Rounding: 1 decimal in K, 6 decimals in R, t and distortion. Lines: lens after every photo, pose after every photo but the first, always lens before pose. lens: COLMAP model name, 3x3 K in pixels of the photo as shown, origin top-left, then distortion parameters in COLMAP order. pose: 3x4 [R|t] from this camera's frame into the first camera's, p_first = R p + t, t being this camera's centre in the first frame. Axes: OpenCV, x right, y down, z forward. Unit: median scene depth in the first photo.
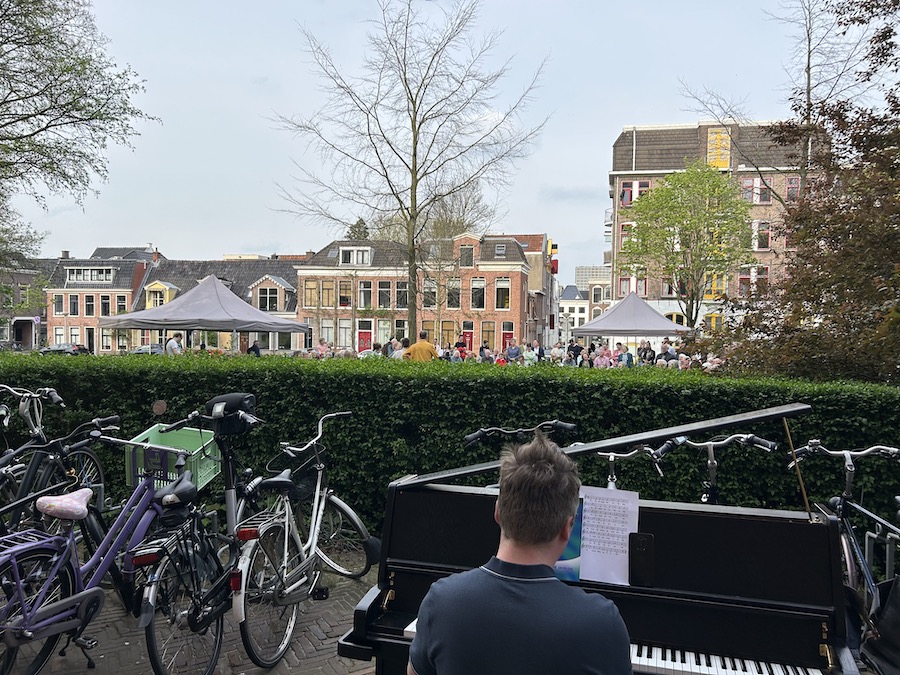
lens RADIAL K [[701.9, 0, 456.2], [0, 701.9, 341.9], [0, 0, 1]] dist [0.027137, -0.043400]
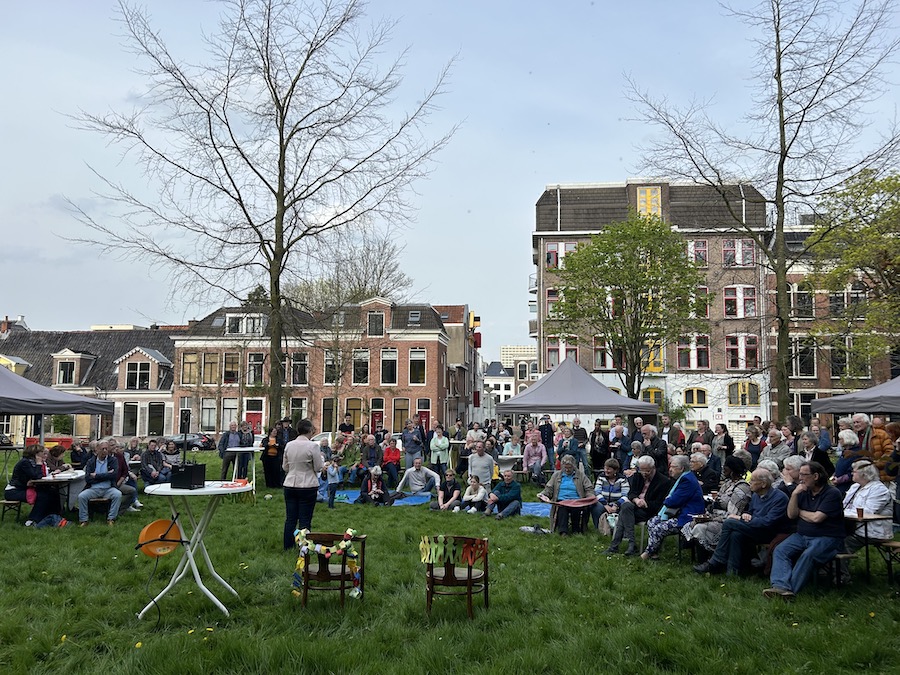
lens RADIAL K [[701.9, 0, 446.6], [0, 701.9, 338.3], [0, 0, 1]] dist [0.027137, -0.043400]
pose [[0.995851, -0.004799, 0.090873, 0.023408], [0.015441, 0.993038, -0.116777, -0.001059], [-0.089680, 0.117696, 0.988992, 0.128729]]
